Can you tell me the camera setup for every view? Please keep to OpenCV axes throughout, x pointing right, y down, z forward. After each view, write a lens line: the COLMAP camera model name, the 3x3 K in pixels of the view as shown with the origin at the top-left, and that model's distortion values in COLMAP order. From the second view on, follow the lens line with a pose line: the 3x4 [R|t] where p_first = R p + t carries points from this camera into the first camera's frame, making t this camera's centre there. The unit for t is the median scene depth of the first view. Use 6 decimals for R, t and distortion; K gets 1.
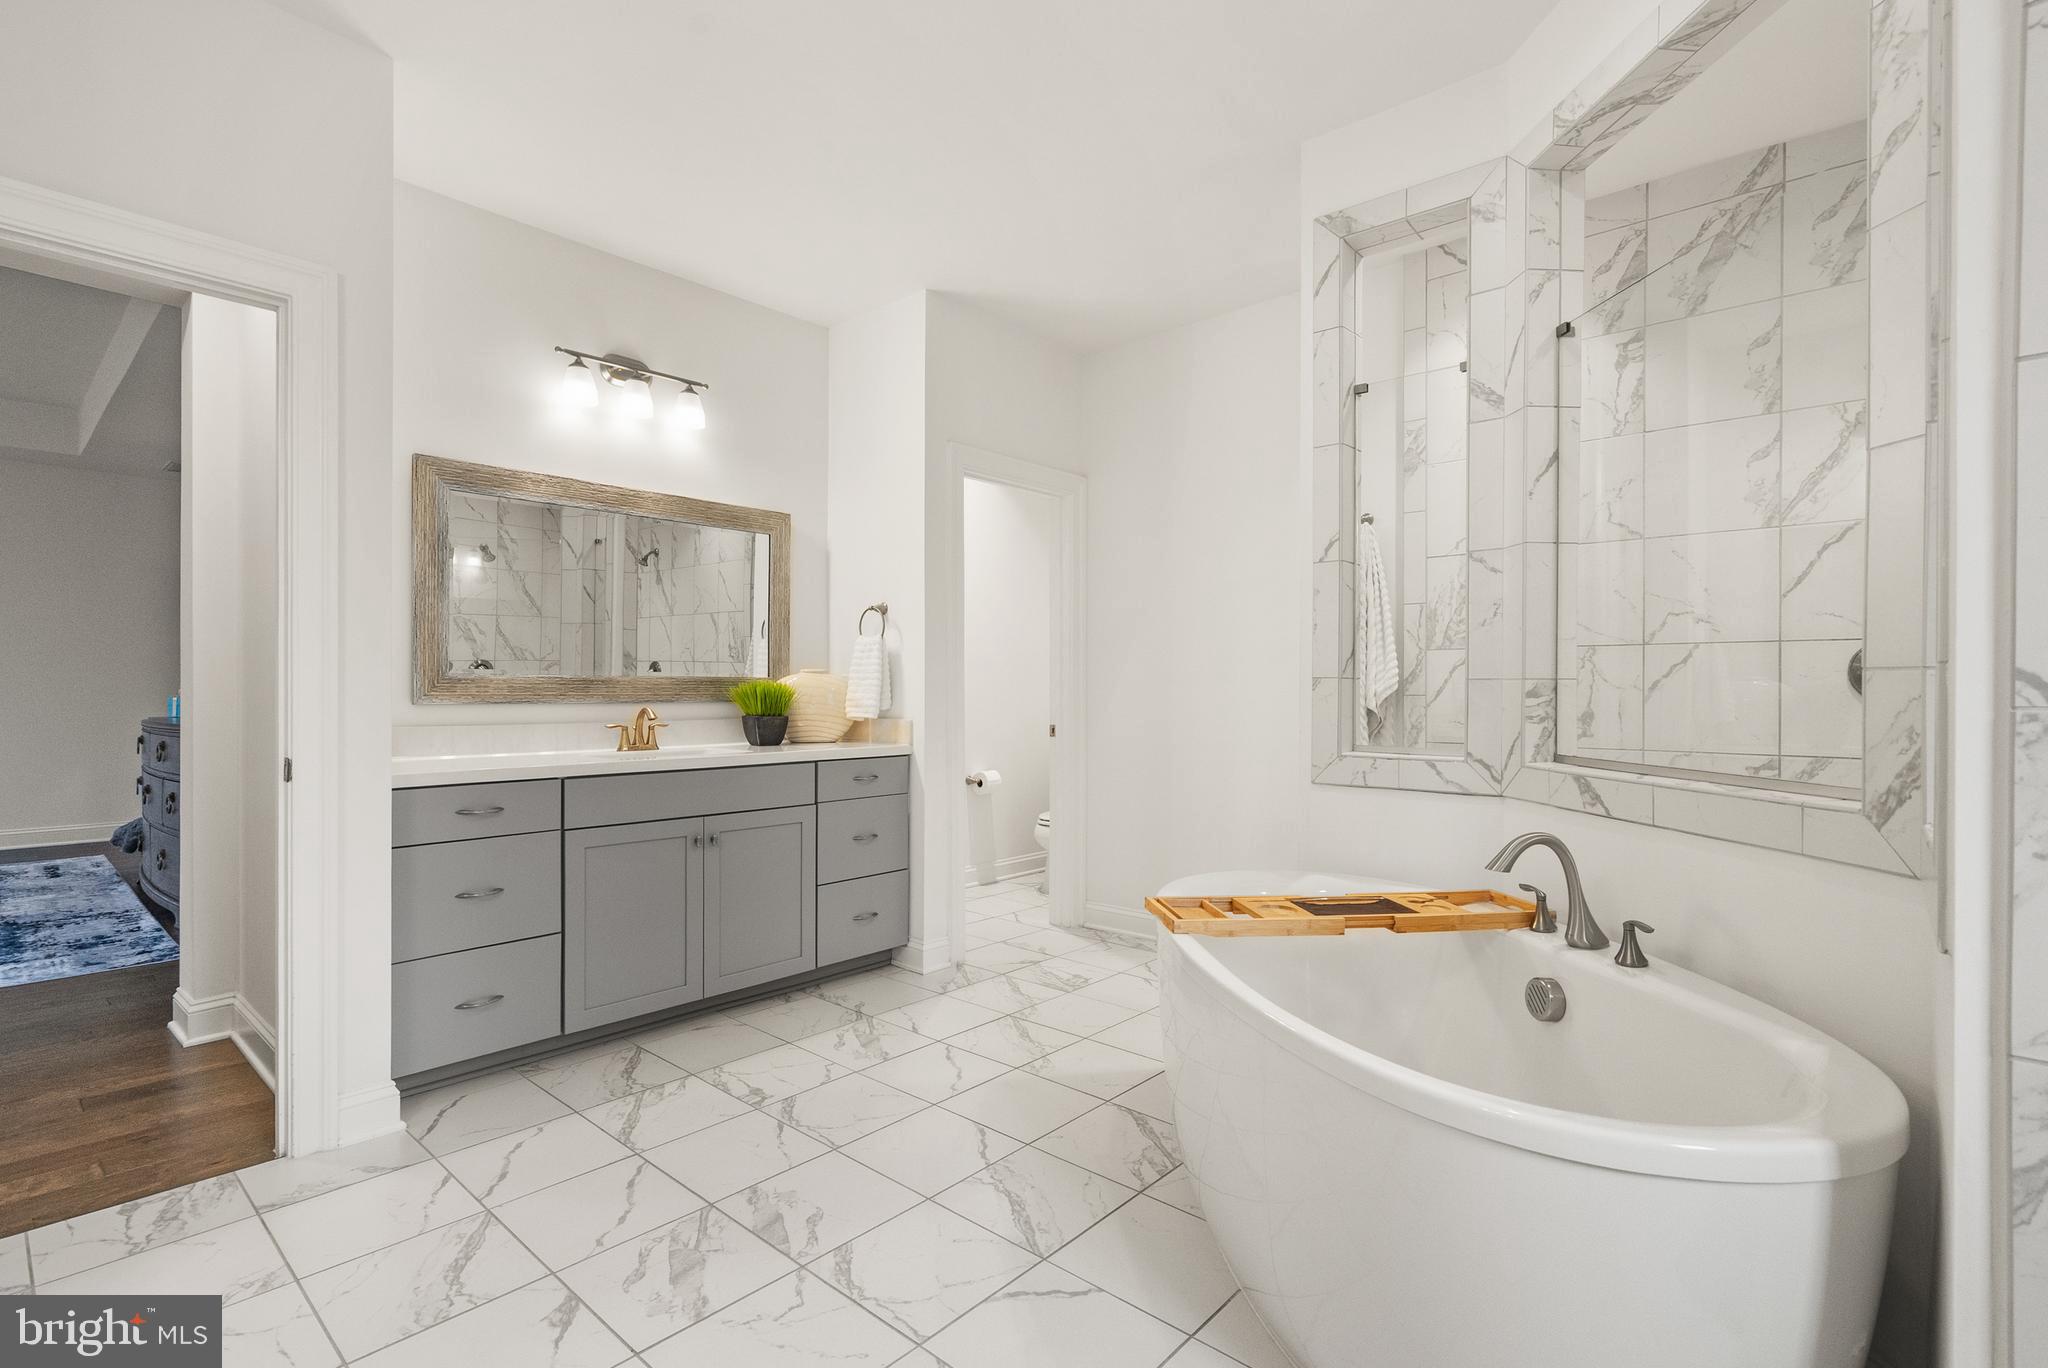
lens RADIAL K [[947.6, 0, 1021.2], [0, 947.6, 692.4], [0, 0, 1]] dist [0.002049, -0.000771]
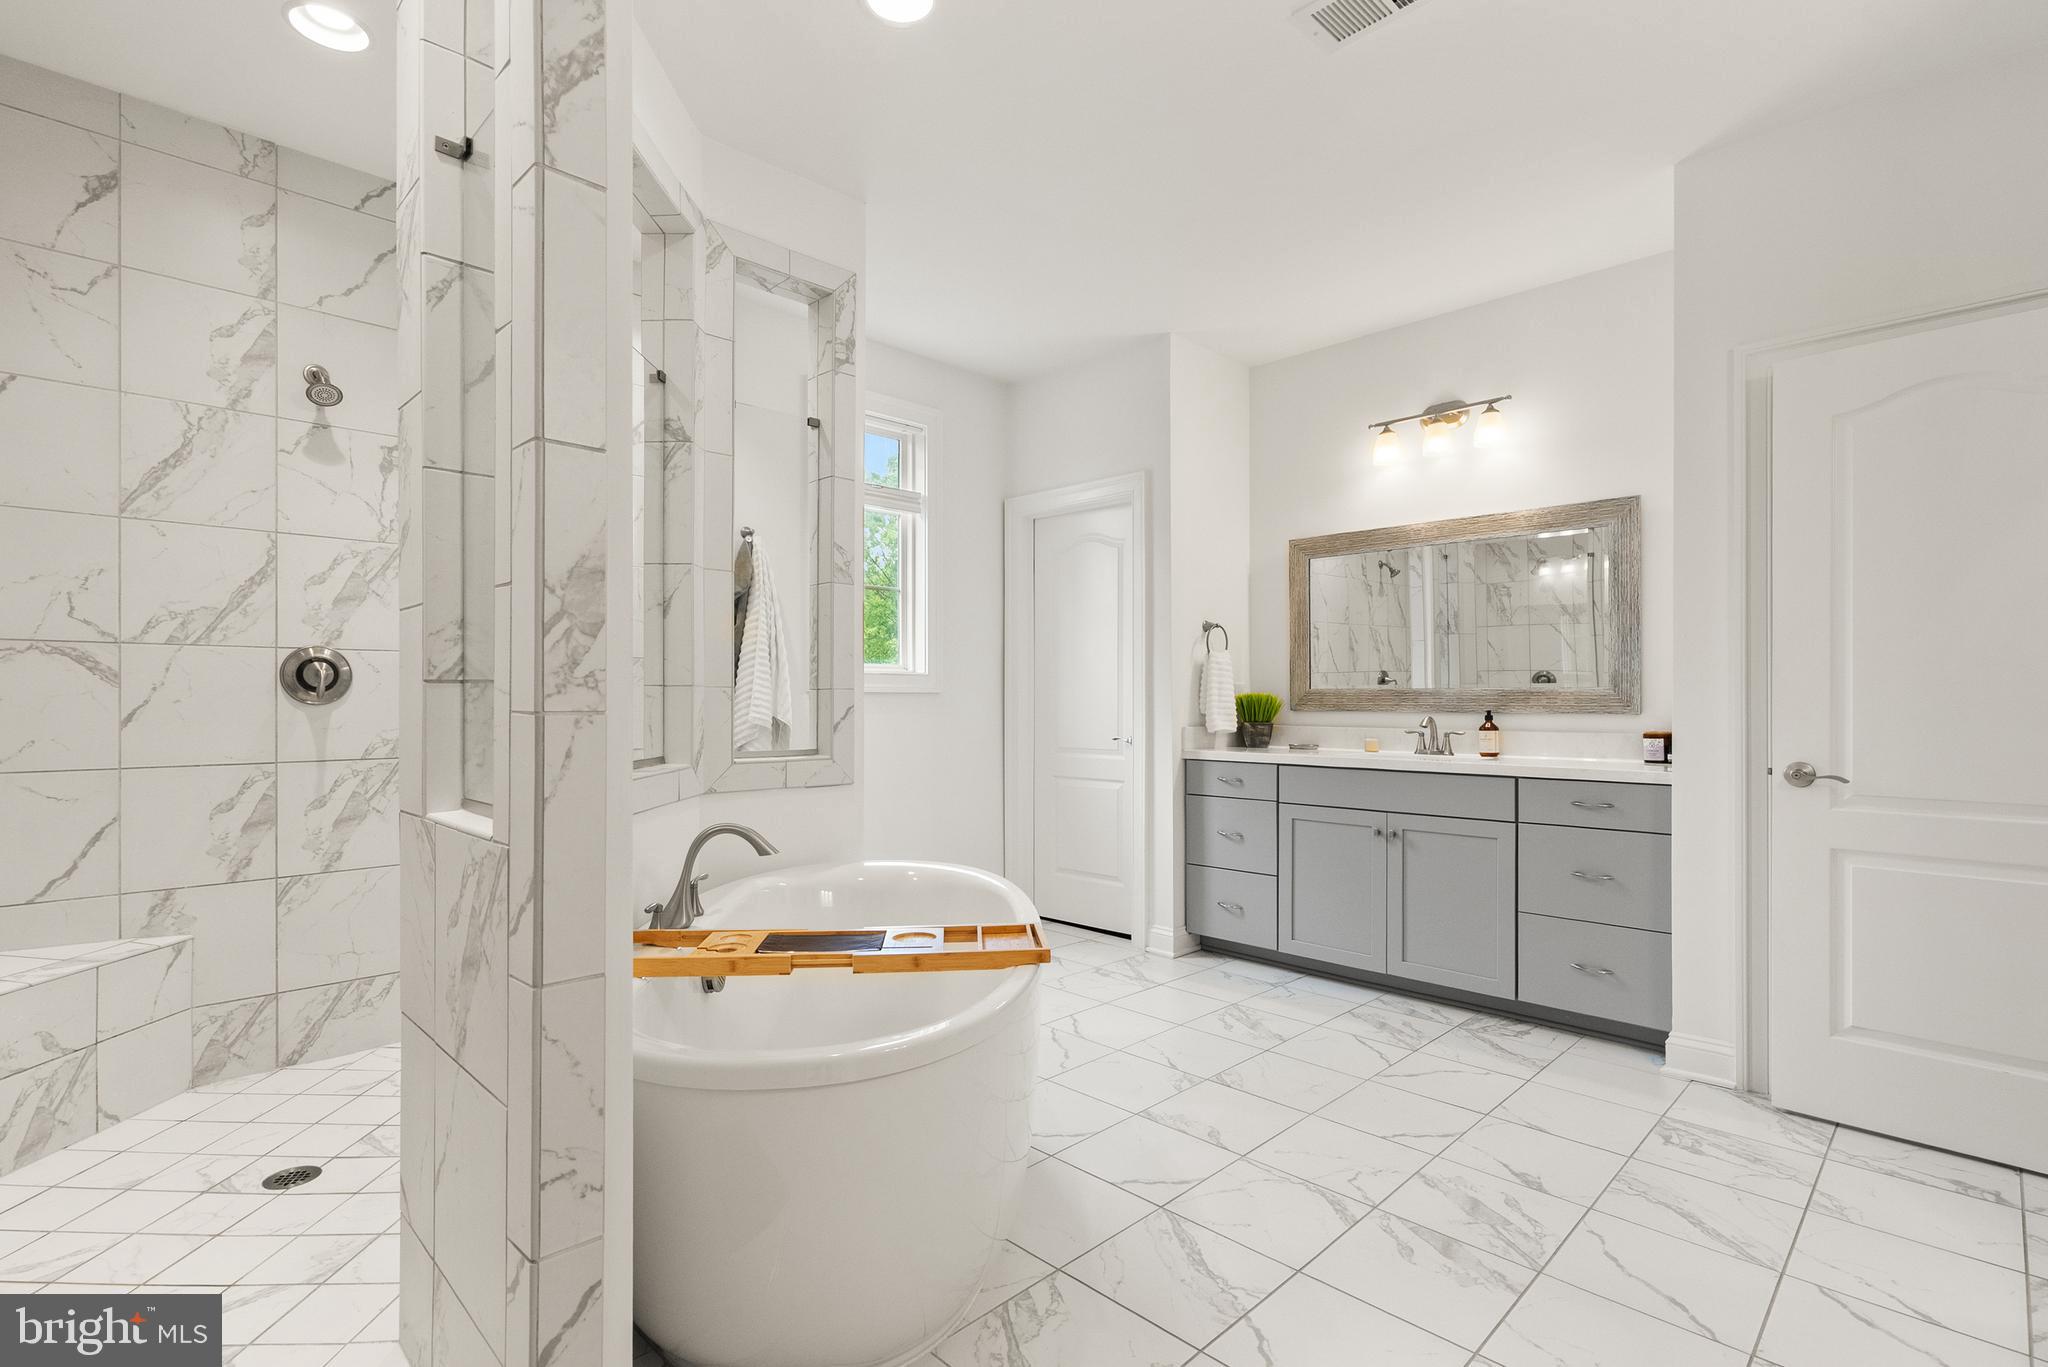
lens RADIAL K [[947.6, 0, 1028.5], [0, 947.6, 695.1], [0, 0, 1]] dist [0.002049, -0.000771]
pose [[-0.998187, -0.002726, 0.060121, 0.111532], [-0.003226, 0.999961, -0.008222, 0.001150], [-0.060097, -0.008401, -0.998157, 2.056789]]
